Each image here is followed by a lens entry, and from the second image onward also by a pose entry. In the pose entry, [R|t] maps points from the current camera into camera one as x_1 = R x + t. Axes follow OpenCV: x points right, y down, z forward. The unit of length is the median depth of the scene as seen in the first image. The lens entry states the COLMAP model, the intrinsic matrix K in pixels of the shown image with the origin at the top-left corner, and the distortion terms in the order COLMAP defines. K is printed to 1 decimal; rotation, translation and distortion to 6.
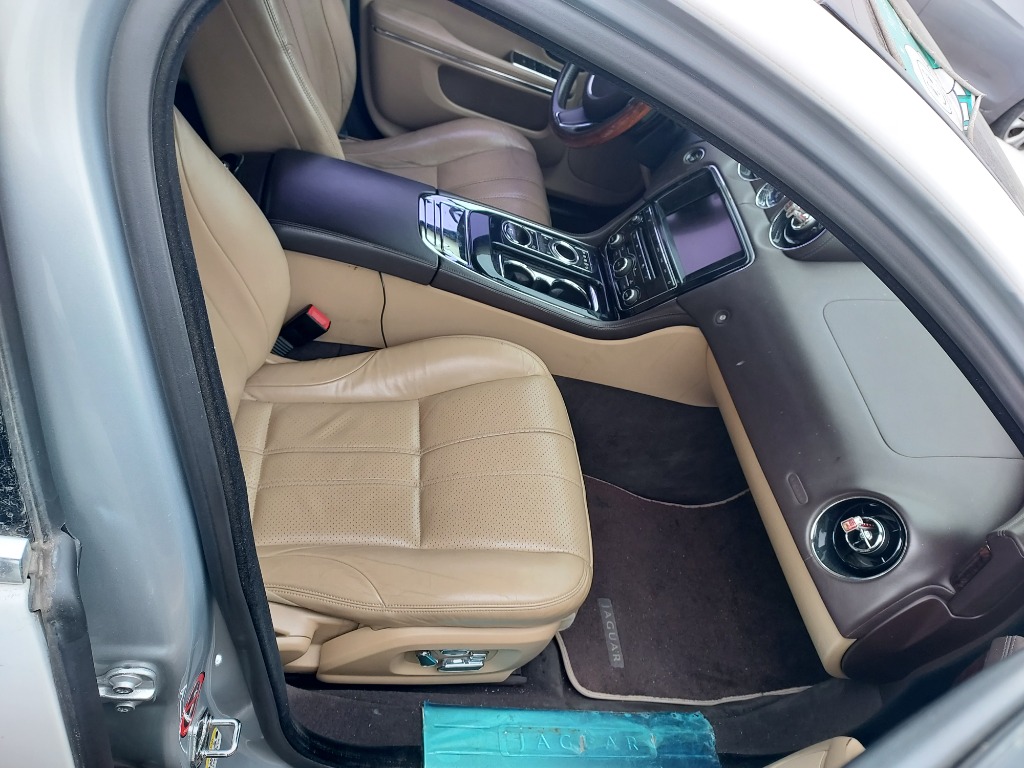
lens RADIAL K [[743.0, 0, 505.7], [0, 743.0, 387.2], [0, 0, 1]] dist [0.037138, -0.027971]
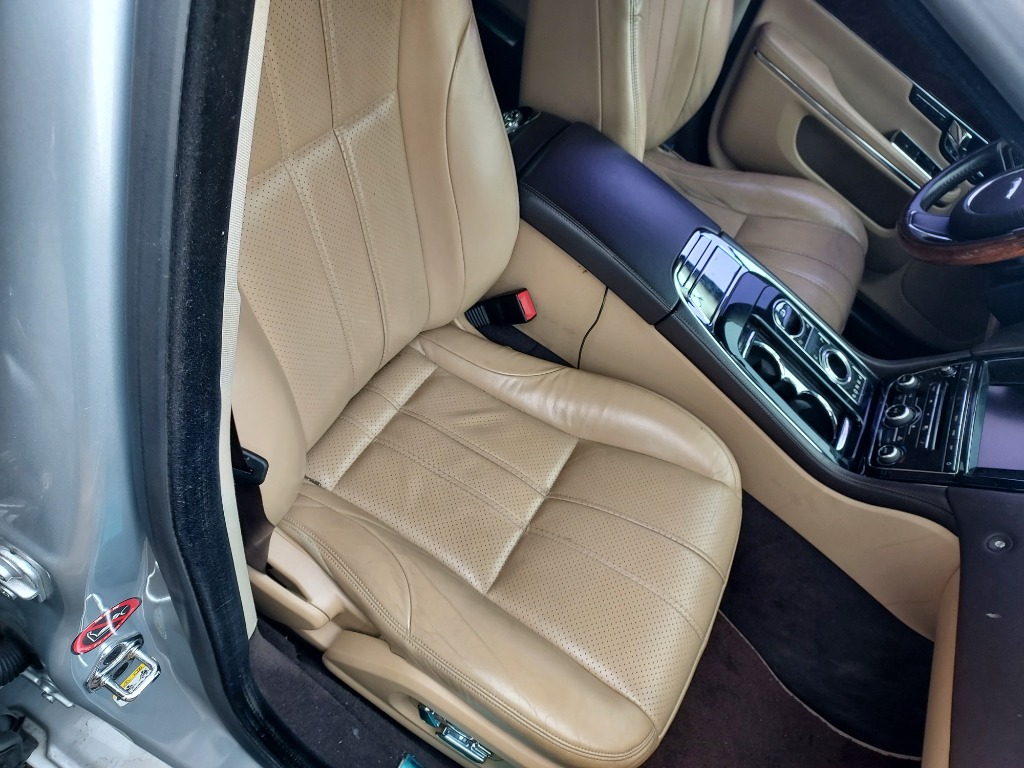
lens RADIAL K [[743.0, 0, 506.0], [0, 743.0, 381.5], [0, 0, 1]] dist [0.037138, -0.027971]
pose [[0.832789, 0.457467, -0.311748, 0.047128], [-0.471498, 0.881227, 0.033598, -0.029590], [0.290090, 0.119009, 0.949571, 0.150431]]
